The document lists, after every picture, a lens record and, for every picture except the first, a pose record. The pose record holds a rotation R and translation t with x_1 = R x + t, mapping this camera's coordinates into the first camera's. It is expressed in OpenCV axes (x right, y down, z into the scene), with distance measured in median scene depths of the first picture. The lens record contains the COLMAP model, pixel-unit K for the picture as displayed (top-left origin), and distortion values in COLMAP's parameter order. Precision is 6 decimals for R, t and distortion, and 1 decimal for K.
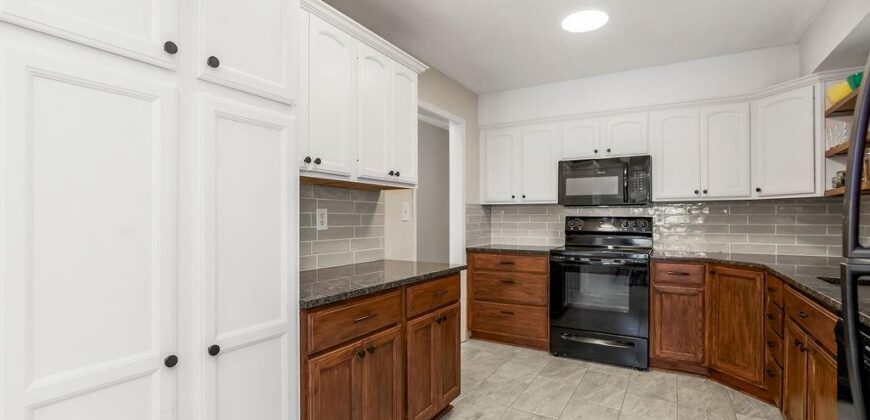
lens RADIAL K [[404.1, 0, 435.0], [0, 404.1, 210.0], [0, 0, 1]] dist [0.000006, 0.000101]
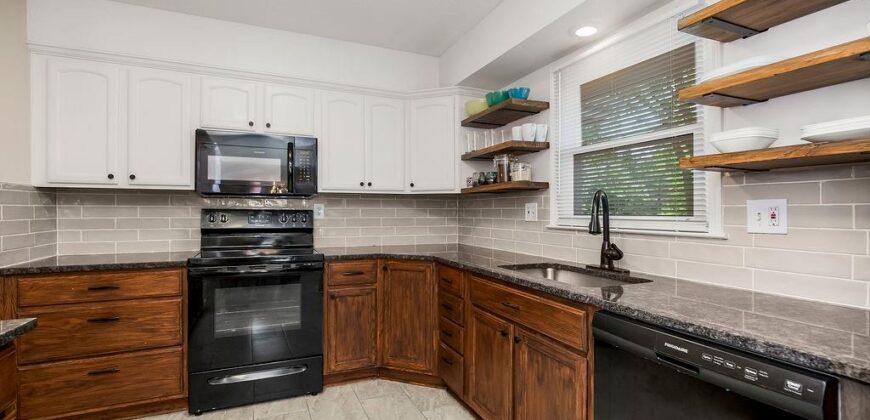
lens RADIAL K [[404.1, 0, 435.0], [0, 404.1, 210.0], [0, 0, 1]] dist [0.000006, 0.000101]
pose [[0.575591, 0.001126, 0.817737, -0.031635], [-0.019124, 0.999744, 0.012084, 0.001566], [-0.817514, -0.022594, 0.575465, 0.330194]]
